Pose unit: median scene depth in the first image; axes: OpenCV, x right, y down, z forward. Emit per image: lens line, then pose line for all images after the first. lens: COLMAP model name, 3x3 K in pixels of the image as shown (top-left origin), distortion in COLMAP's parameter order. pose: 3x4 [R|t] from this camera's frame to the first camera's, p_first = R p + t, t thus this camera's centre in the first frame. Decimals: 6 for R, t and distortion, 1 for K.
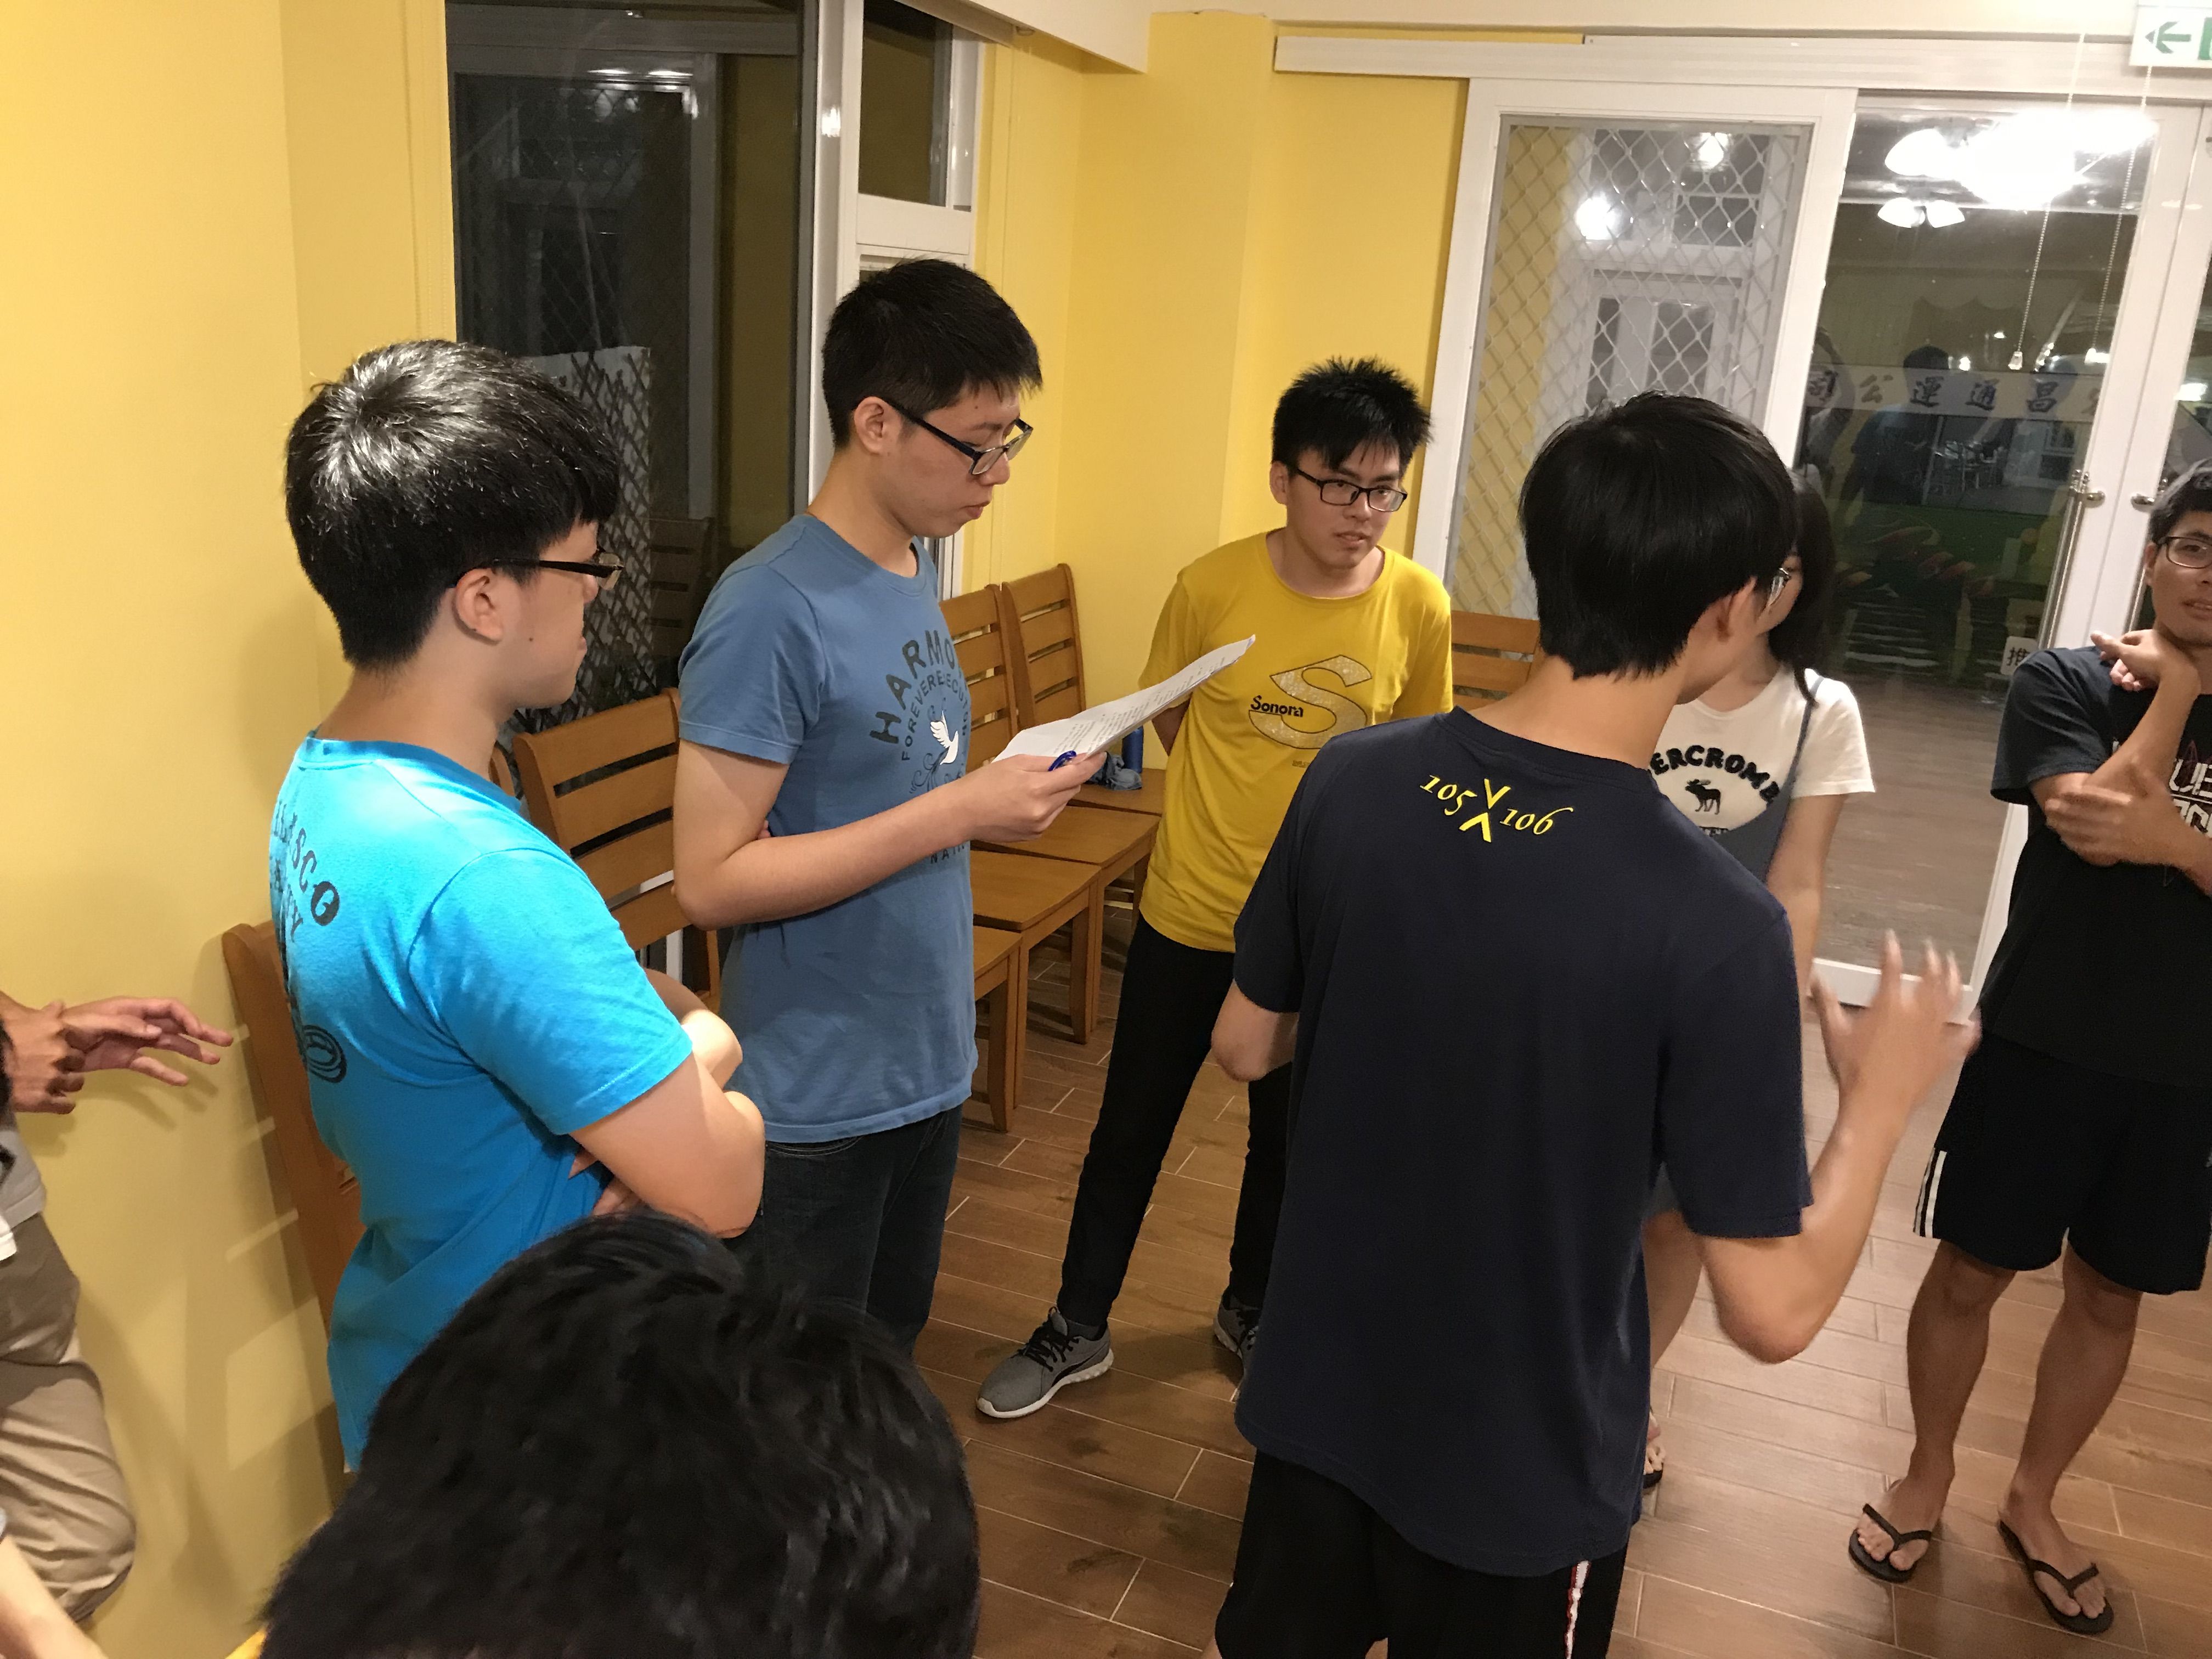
lens RADIAL K [[1813.1, 0, 1102.2], [0, 1813.1, 809.3], [0, 0, 1]] dist [0.015432, -0.006781]
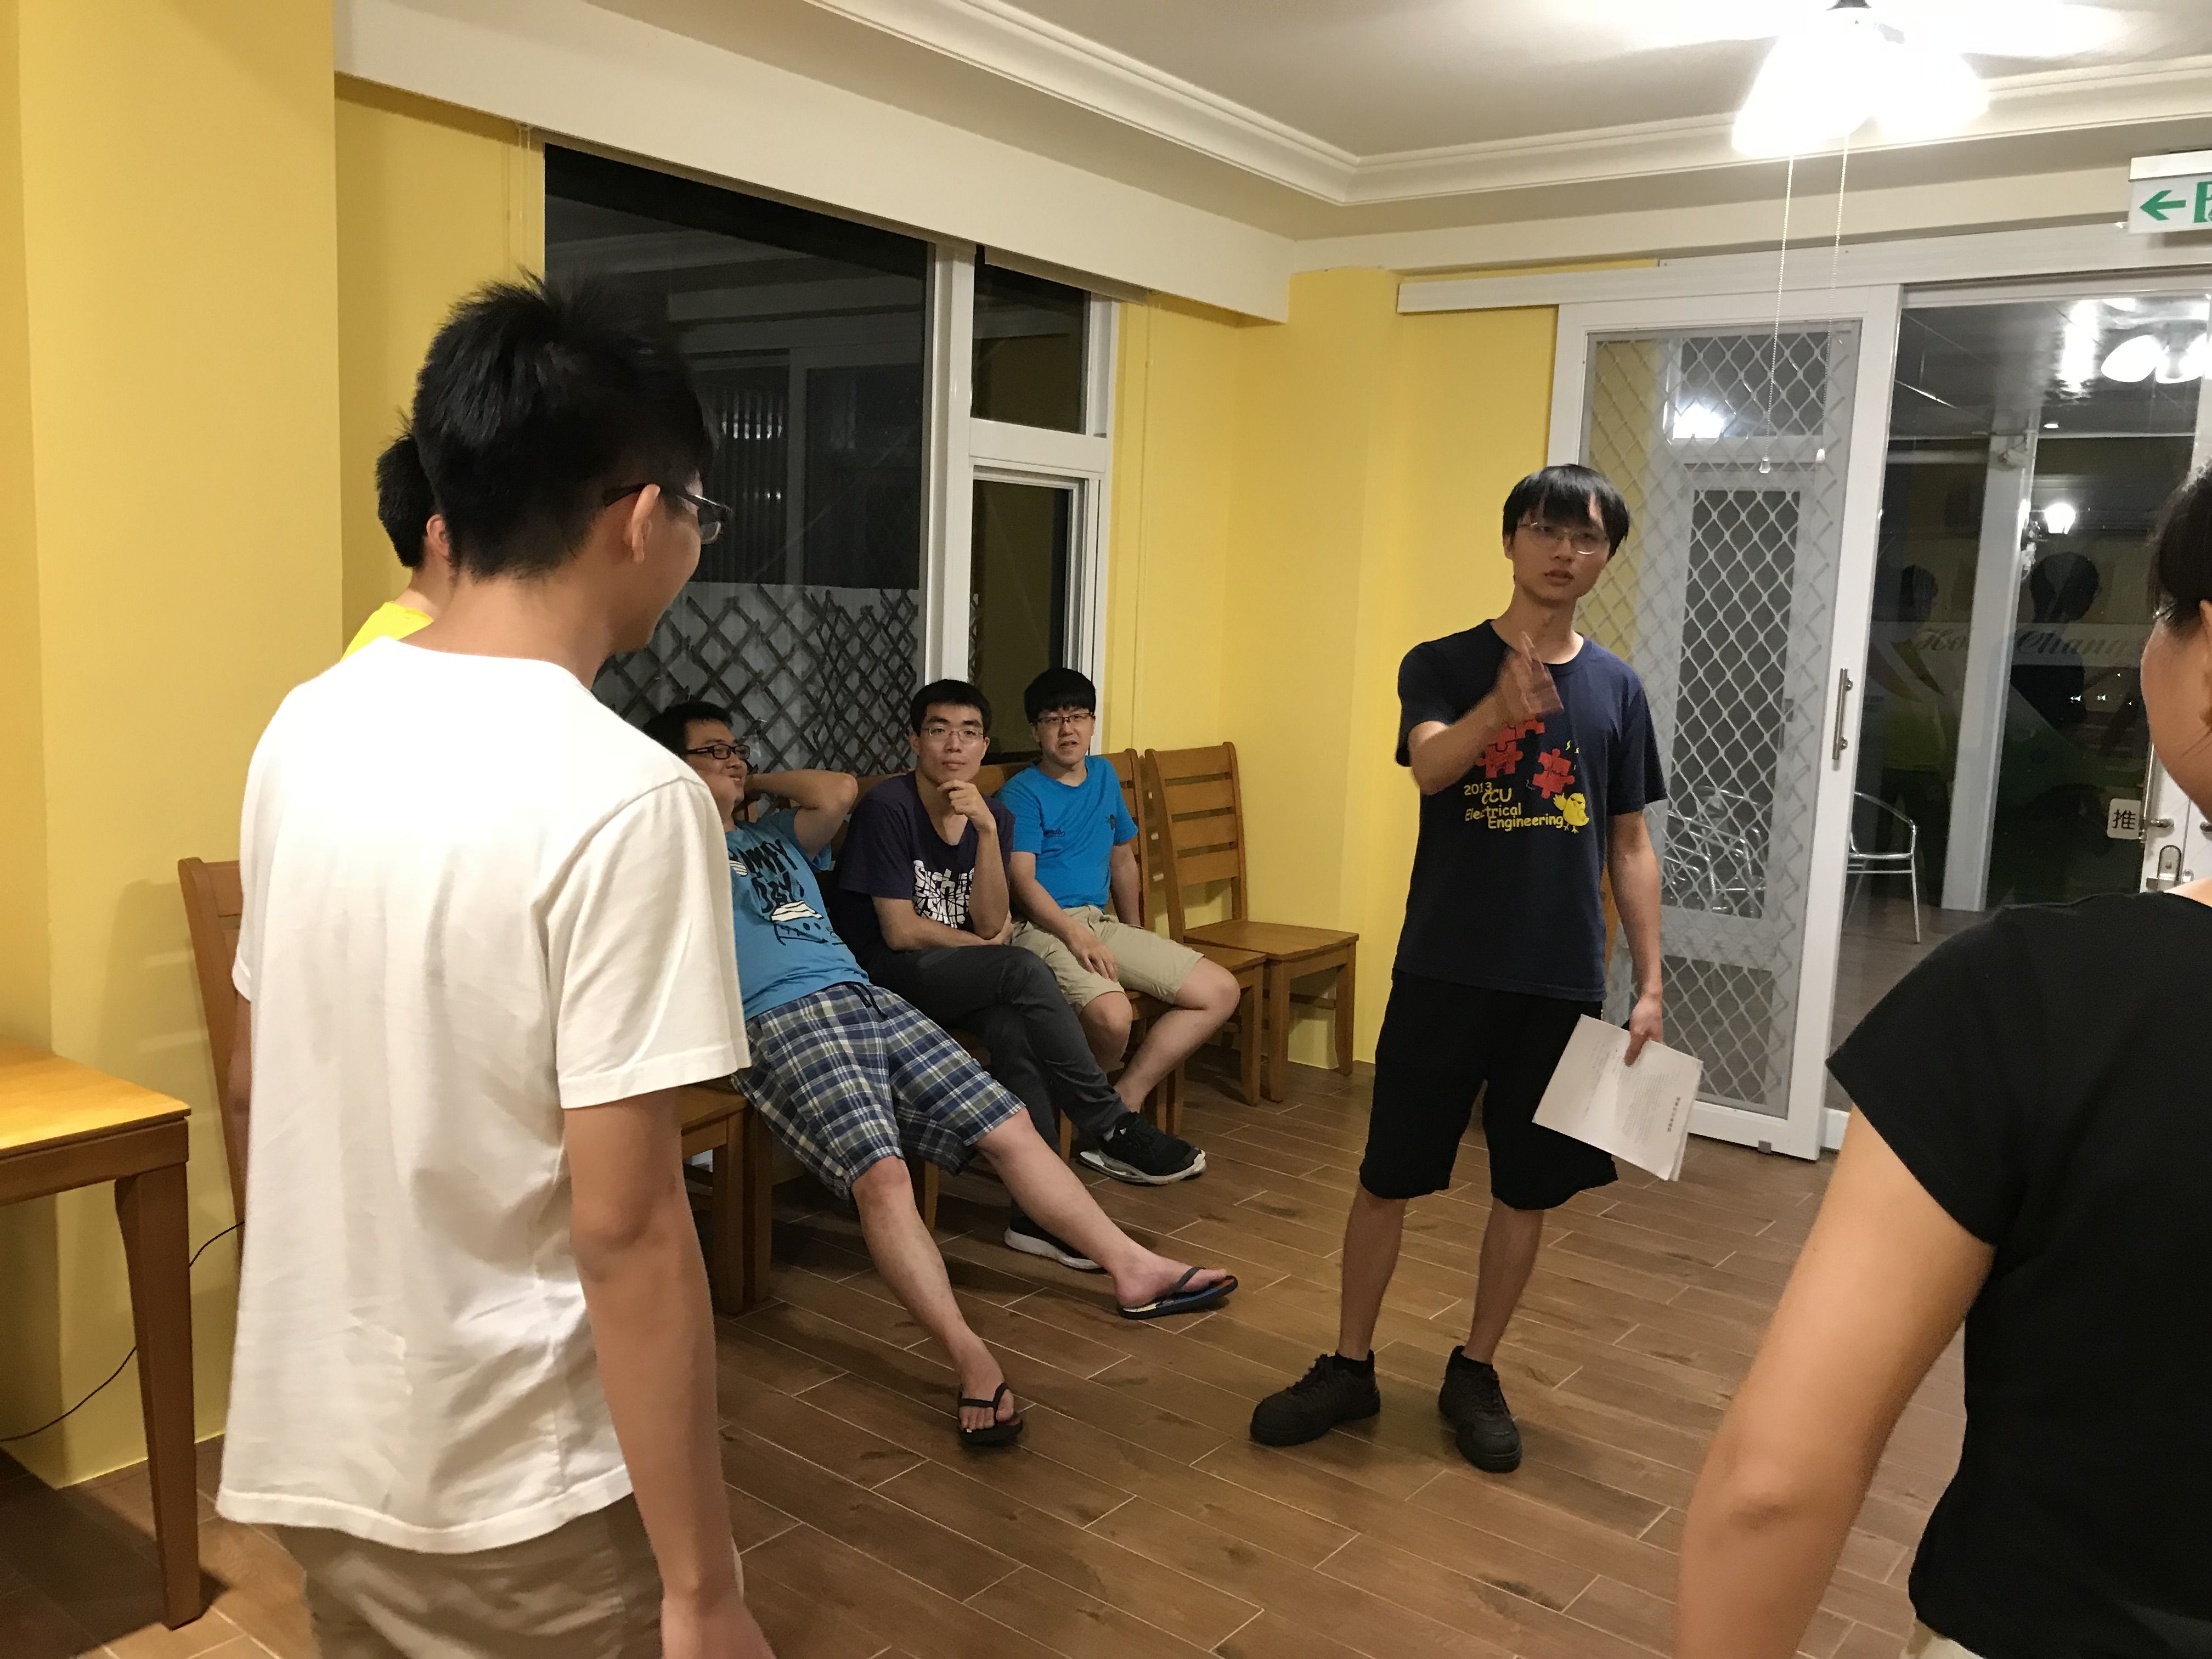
lens RADIAL K [[1813.1, 0, 1114.5], [0, 1813.1, 814.8], [0, 0, 1]] dist [0.015432, -0.006781]
pose [[0.952974, 0.012643, -0.302790, 0.282537], [-0.063593, 0.985227, -0.159009, 0.103198], [0.296306, 0.170787, 0.939699, -0.081353]]
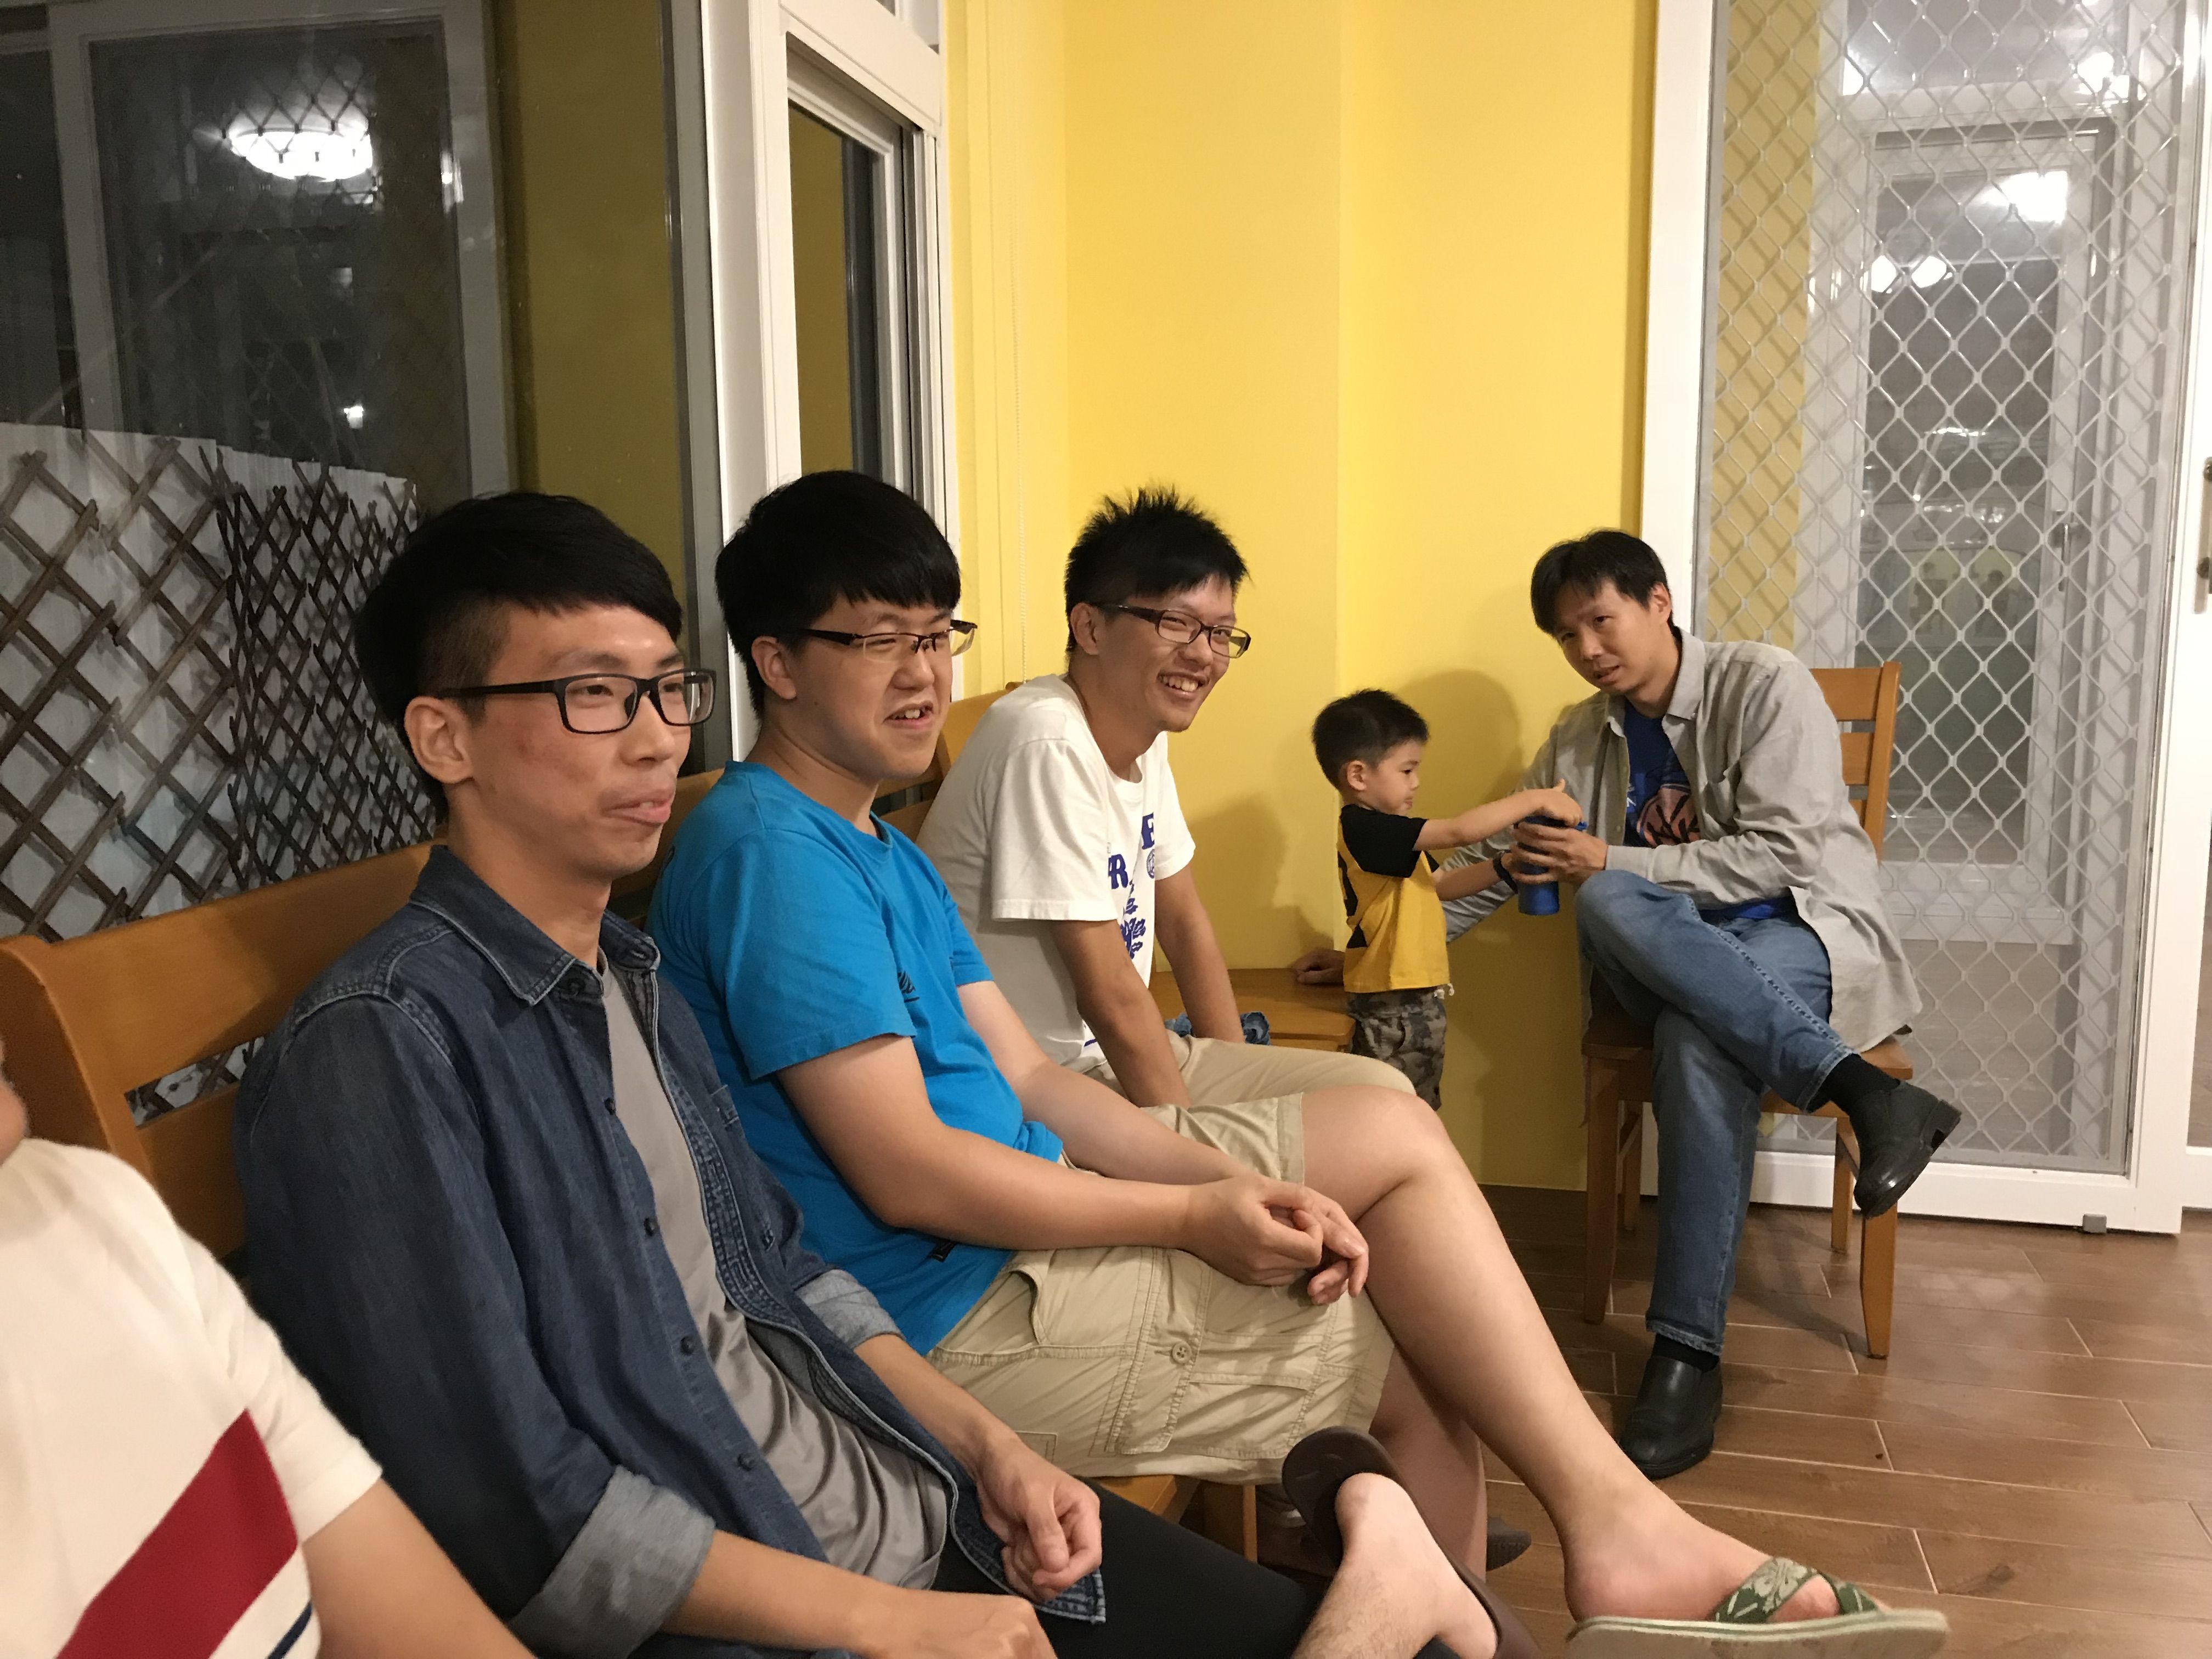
lens RADIAL K [[1813.1, 0, 1129.3], [0, 1813.1, 784.6], [0, 0, 1]] dist [0.015432, -0.006781]
pose [[0.991055, -0.093538, 0.095186, -0.081024], [0.106333, 0.984469, -0.139693, -0.003662], [-0.080641, 0.148565, 0.985609, 0.417774]]
